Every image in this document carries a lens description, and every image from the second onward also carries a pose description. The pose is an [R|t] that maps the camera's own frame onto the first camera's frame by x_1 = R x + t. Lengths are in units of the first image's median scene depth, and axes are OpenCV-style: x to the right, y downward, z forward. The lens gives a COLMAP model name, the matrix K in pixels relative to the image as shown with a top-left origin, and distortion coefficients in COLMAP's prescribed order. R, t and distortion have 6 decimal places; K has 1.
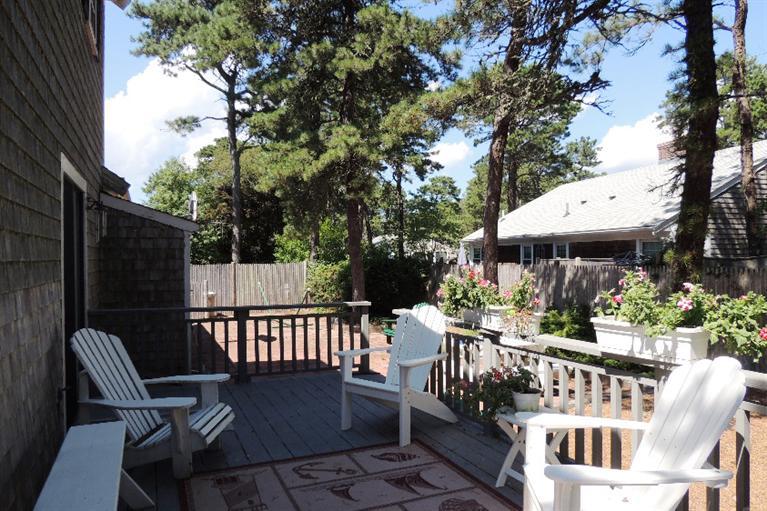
lens RADIAL K [[550.1, 0, 382.3], [0, 550.1, 258.3], [0, 0, 1]] dist [-0.002106, -0.002180]
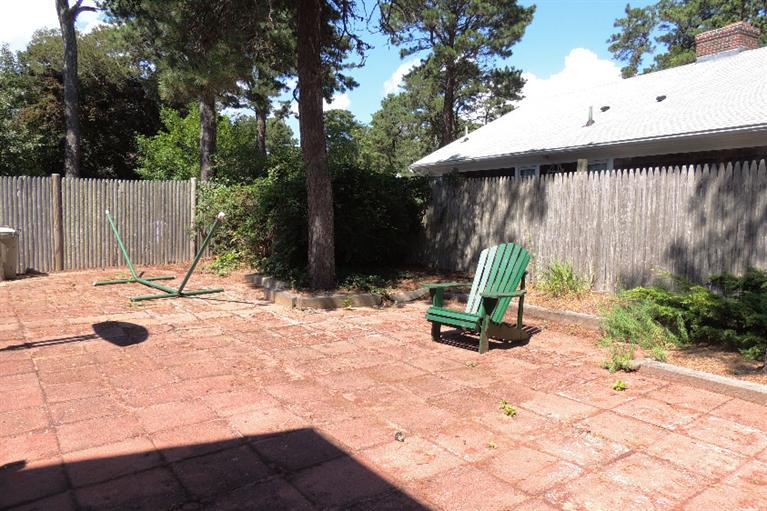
lens RADIAL K [[550.1, 0, 382.6], [0, 550.1, 252.5], [0, 0, 1]] dist [-0.002106, -0.002180]
pose [[0.974108, 0.000104, 0.226085, -0.072689], [-0.017846, 0.996915, 0.076430, 0.033830], [-0.225380, -0.078485, 0.971105, 0.362566]]
